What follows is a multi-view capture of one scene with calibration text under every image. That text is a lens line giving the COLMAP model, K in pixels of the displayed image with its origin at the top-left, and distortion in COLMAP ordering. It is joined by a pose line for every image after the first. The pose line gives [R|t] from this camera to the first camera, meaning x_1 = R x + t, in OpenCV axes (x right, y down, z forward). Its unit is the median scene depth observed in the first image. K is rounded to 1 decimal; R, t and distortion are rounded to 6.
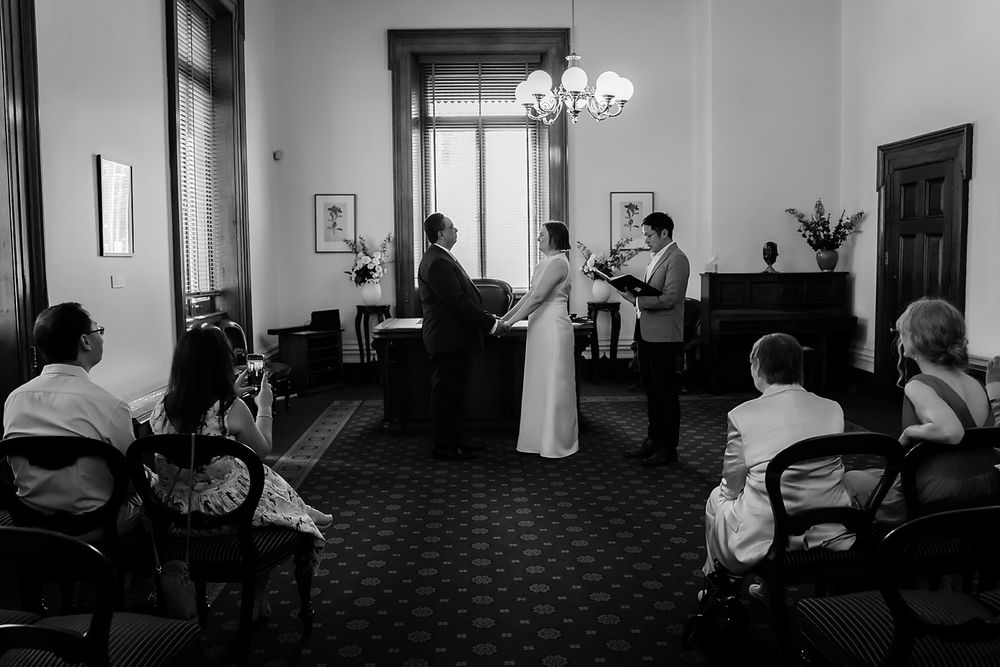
lens RADIAL K [[841.4, 0, 500.0], [0, 841.4, 333.5], [0, 0, 1]] dist [-0.110376, 0.007101]
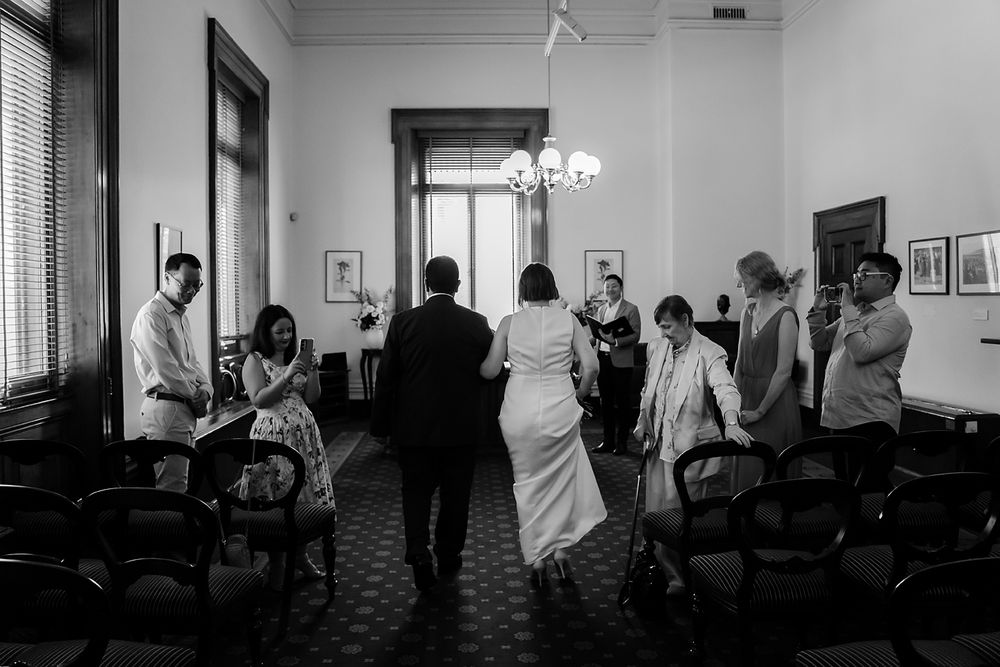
lens RADIAL K [[815.0, 0, 500.0], [0, 815.0, 333.5], [0, 0, 1]] dist [-0.117500, 0.000030]
pose [[0.999951, 0.004425, 0.008854, 0.007139], [-0.003934, 0.998494, -0.054724, 0.005724], [-0.009083, 0.054687, 0.998462, -0.107889]]
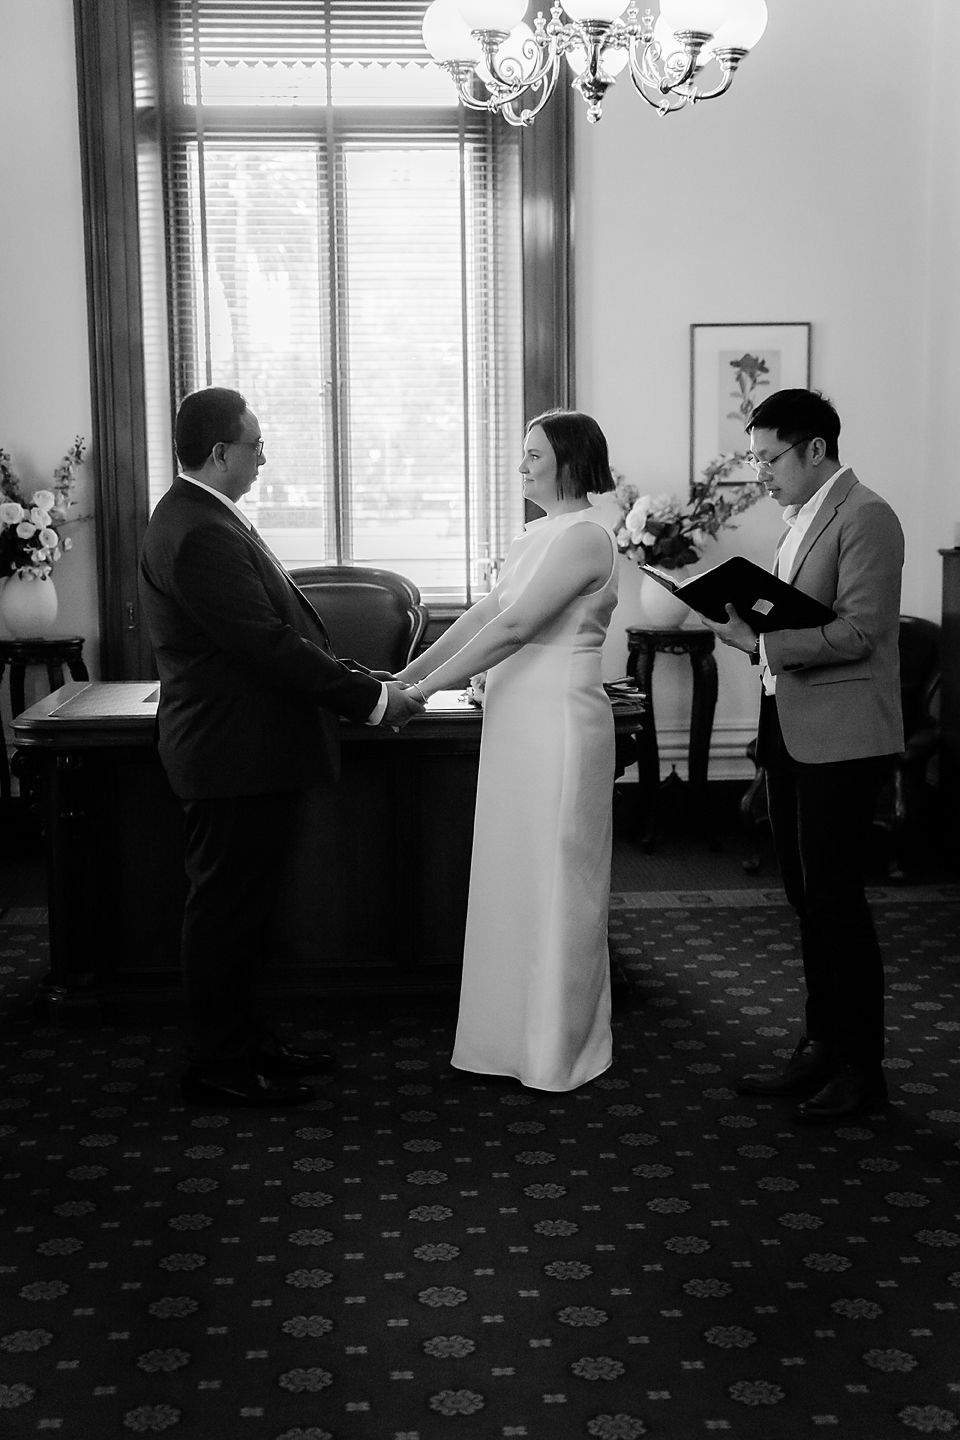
lens RADIAL K [[2068.1, 0, 480.0], [0, 2068.1, 720.0], [0, 0, 1]] dist [0.138117, 0.007635]
pose [[0.999367, -0.004985, 0.035211, 0.008499], [0.004235, 0.999763, 0.021351, -0.018234], [-0.035309, -0.021189, 0.999152, 0.106090]]
